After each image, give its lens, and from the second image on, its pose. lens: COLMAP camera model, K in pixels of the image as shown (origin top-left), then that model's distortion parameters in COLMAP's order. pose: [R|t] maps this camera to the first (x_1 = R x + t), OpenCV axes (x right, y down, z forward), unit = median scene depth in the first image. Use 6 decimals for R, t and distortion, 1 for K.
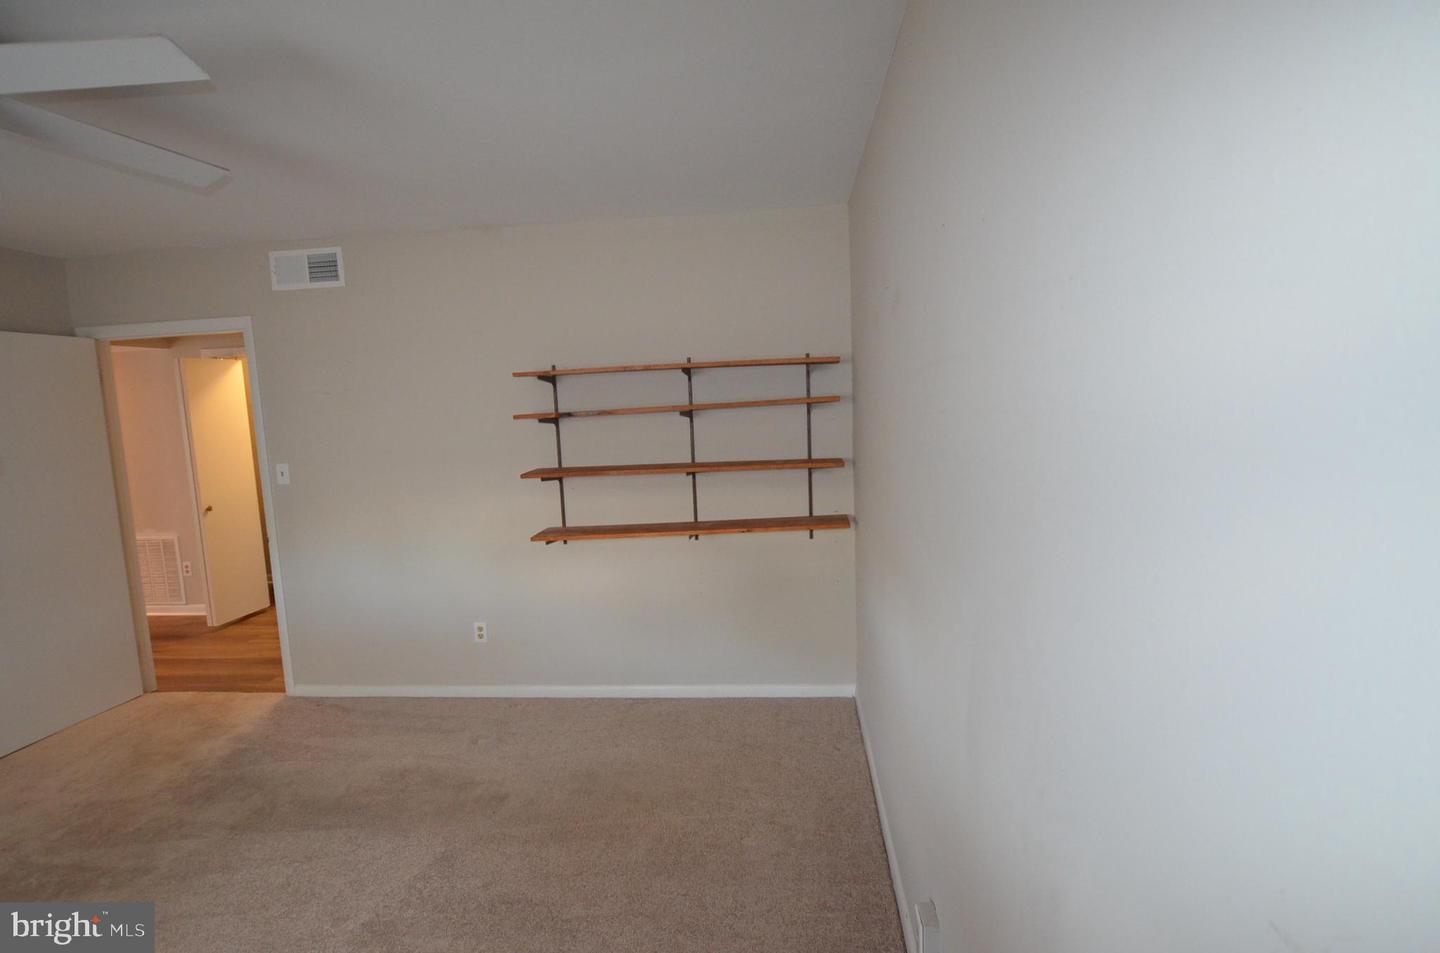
lens RADIAL K [[697.1, 0, 720.0], [0, 697.1, 476.5], [0, 0, 1]] dist [0.021544, -0.014710]
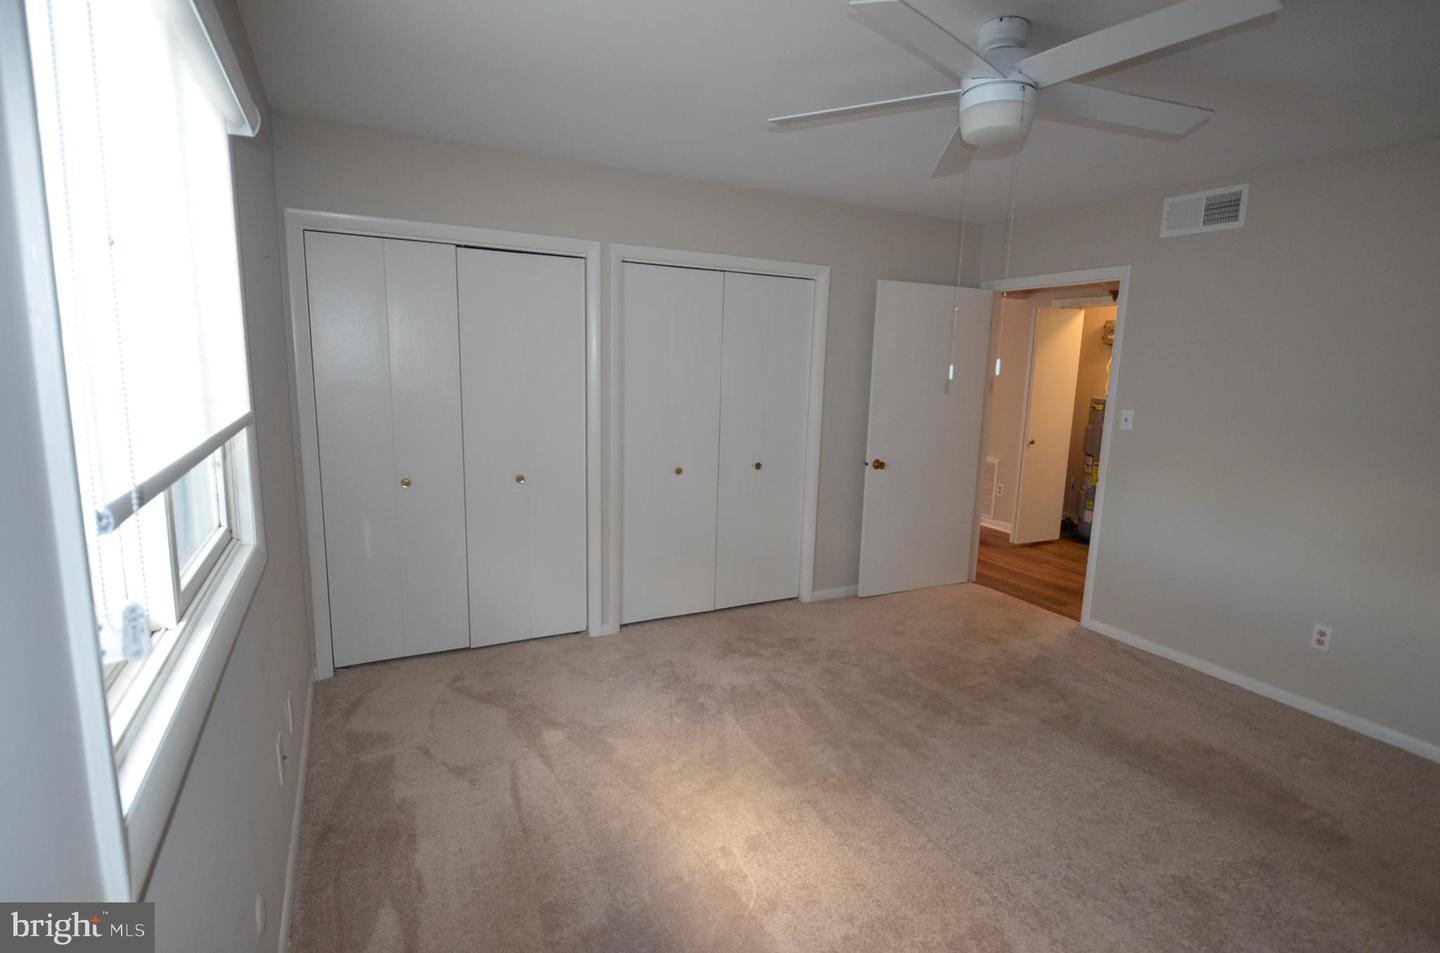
lens RADIAL K [[697.1, 0, 720.0], [0, 697.1, 476.5], [0, 0, 1]] dist [0.021544, -0.014710]
pose [[0.576985, 0.193535, -0.793494, -0.135928], [-0.145506, 0.980336, 0.133302, 0.028091], [0.803689, 0.038545, 0.593799, -0.090636]]
